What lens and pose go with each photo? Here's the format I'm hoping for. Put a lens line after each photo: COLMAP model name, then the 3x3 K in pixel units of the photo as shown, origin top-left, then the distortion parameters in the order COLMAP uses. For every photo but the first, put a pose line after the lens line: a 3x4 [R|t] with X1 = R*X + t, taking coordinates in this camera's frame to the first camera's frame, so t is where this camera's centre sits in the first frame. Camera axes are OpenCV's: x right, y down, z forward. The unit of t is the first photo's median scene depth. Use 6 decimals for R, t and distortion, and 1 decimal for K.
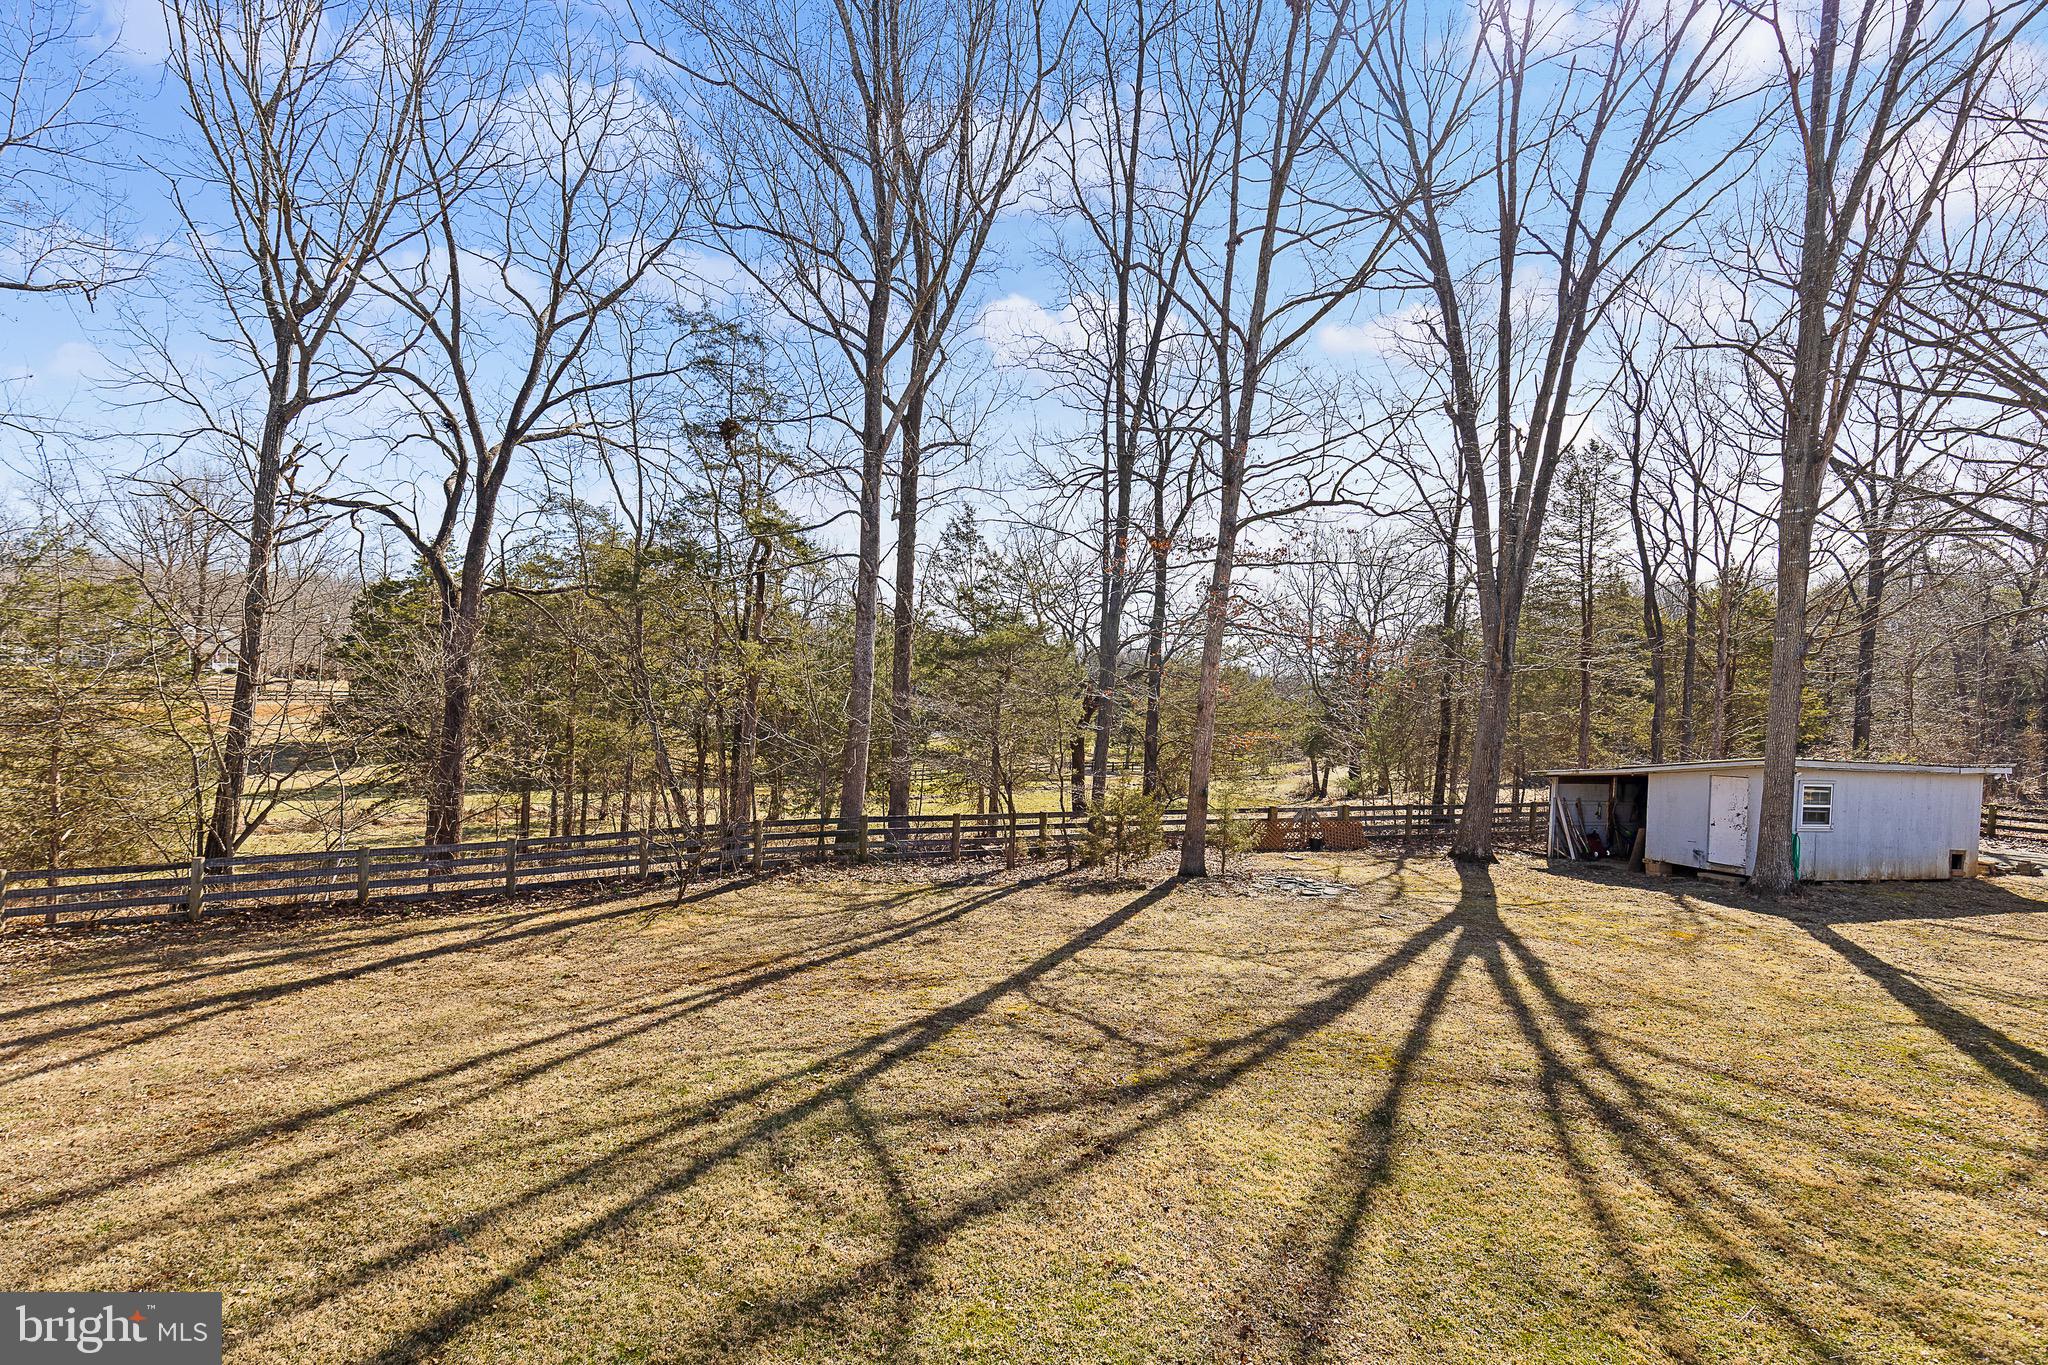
lens RADIAL K [[930.5, 0, 1009.2], [0, 930.5, 718.1], [0, 0, 1]] dist [0.005827, 0.000567]
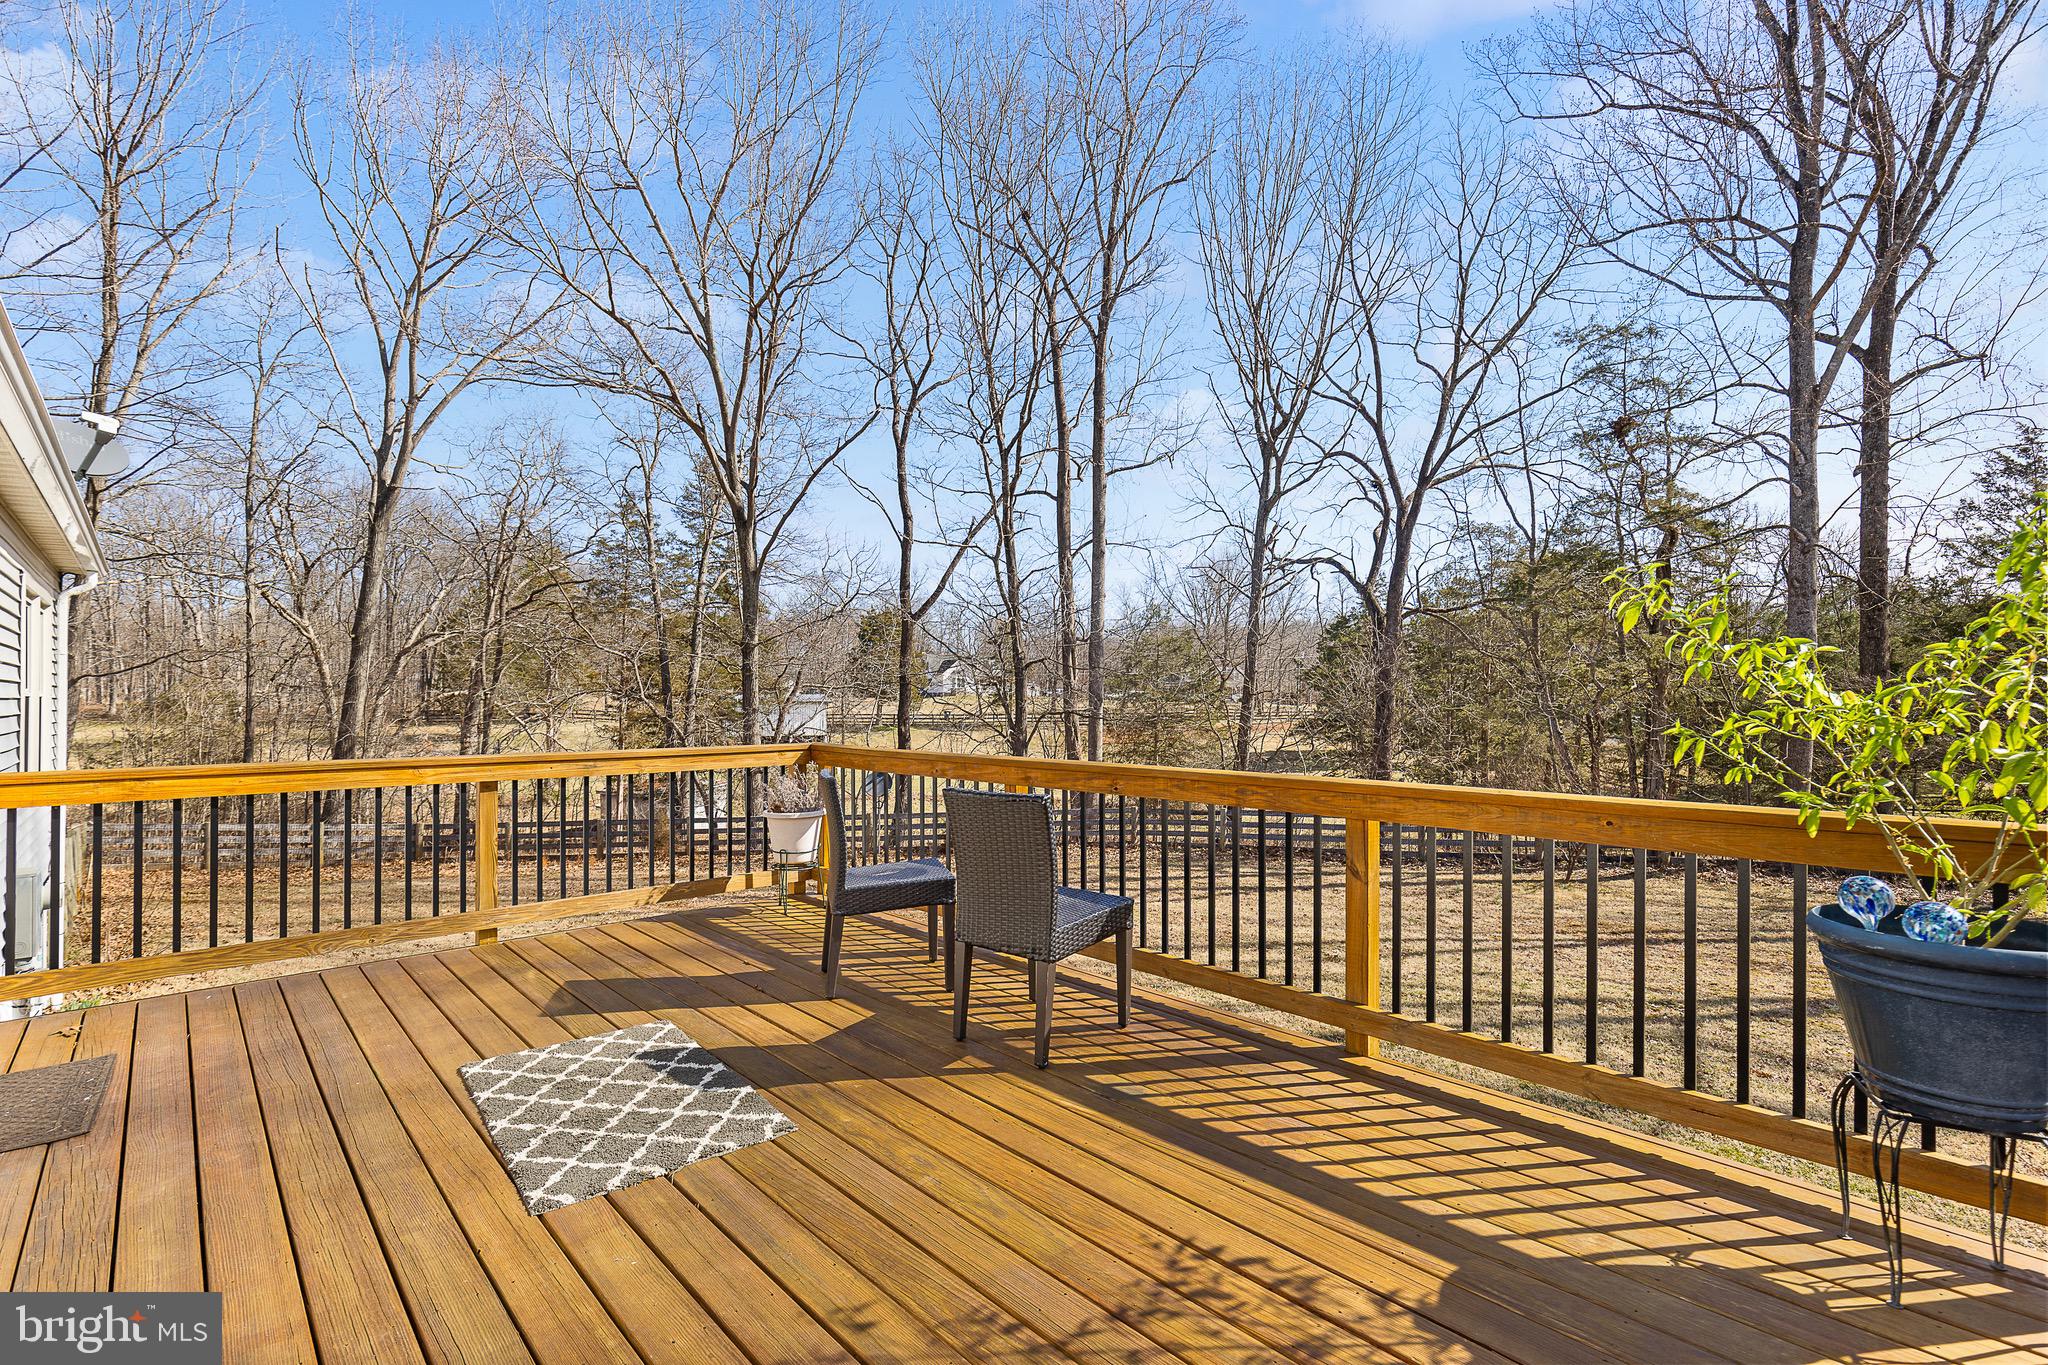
lens RADIAL K [[930.5, 0, 1009.2], [0, 930.5, 718.1], [0, 0, 1]] dist [0.005827, 0.000567]
pose [[0.588855, -0.024840, -0.807857, 0.121672], [0.001083, 0.999551, -0.029946, 0.038127], [0.808238, 0.016759, 0.588618, -0.139545]]
